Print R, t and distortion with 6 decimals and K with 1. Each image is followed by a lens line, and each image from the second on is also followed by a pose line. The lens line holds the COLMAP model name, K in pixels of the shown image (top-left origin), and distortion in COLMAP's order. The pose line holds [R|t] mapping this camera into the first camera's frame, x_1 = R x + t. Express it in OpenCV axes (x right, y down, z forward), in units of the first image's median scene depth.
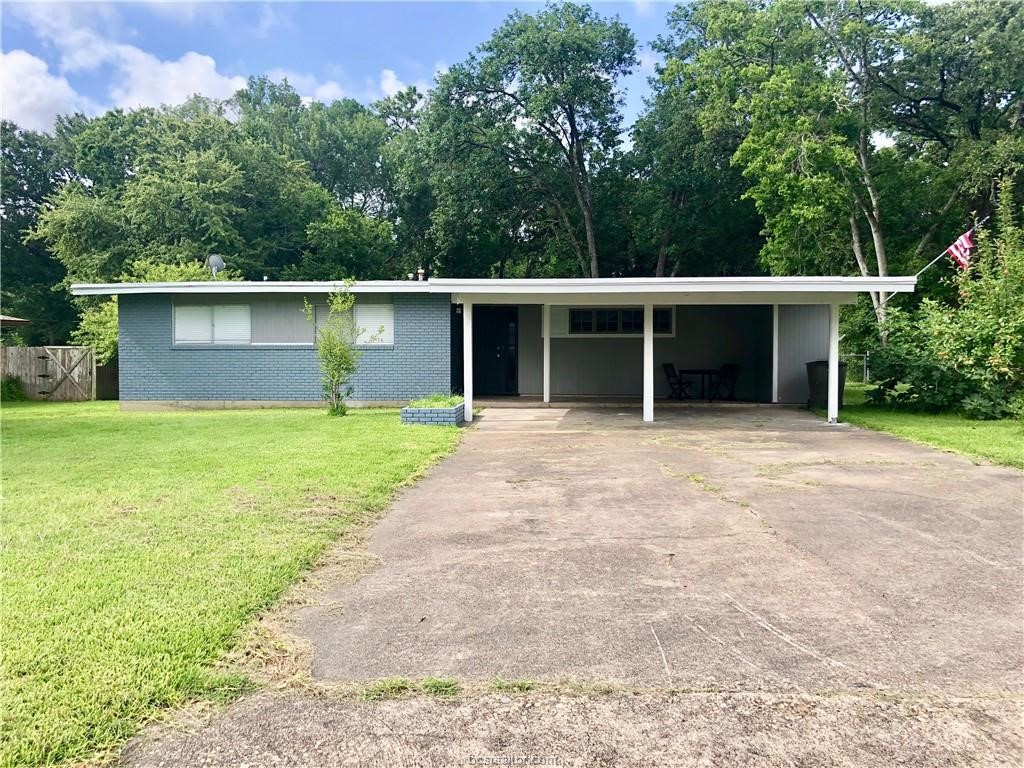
lens RADIAL K [[833.5, 0, 508.6], [0, 833.5, 383.2], [0, 0, 1]] dist [0.011642, -0.003790]
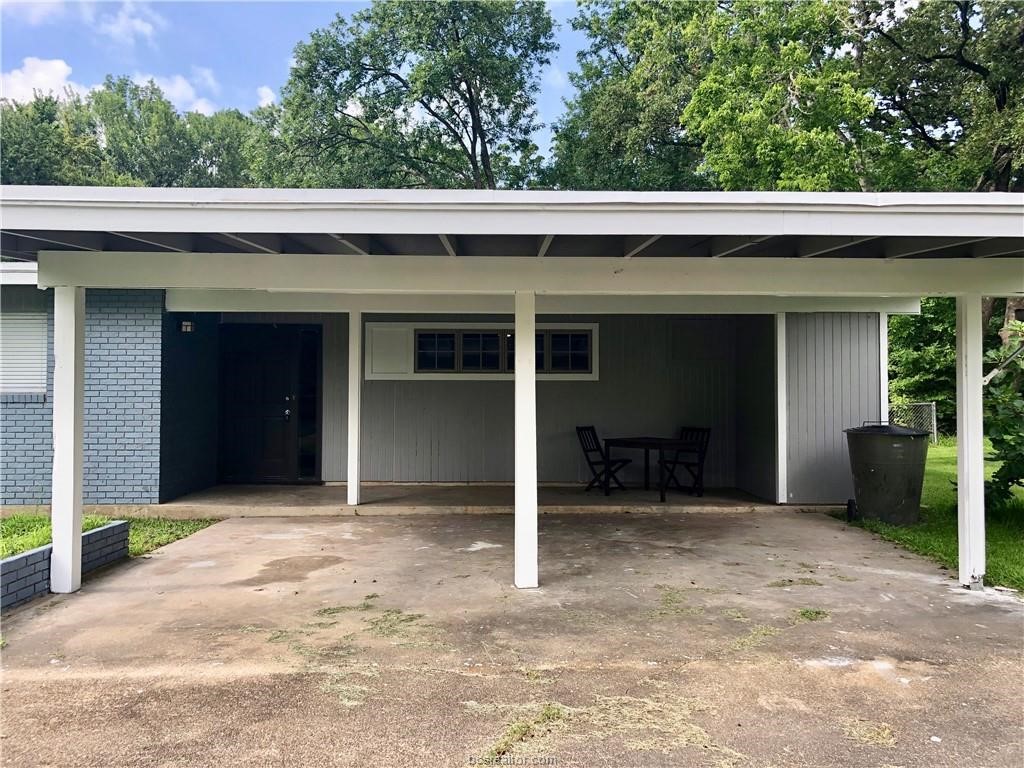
lens RADIAL K [[833.5, 0, 514.0], [0, 833.5, 384.0], [0, 0, 1]] dist [0.011642, -0.003790]
pose [[0.996435, 0.001309, 0.084358, 0.054030], [0.003428, 0.998426, -0.055974, -0.011892], [-0.084299, 0.056064, 0.994862, 0.250605]]
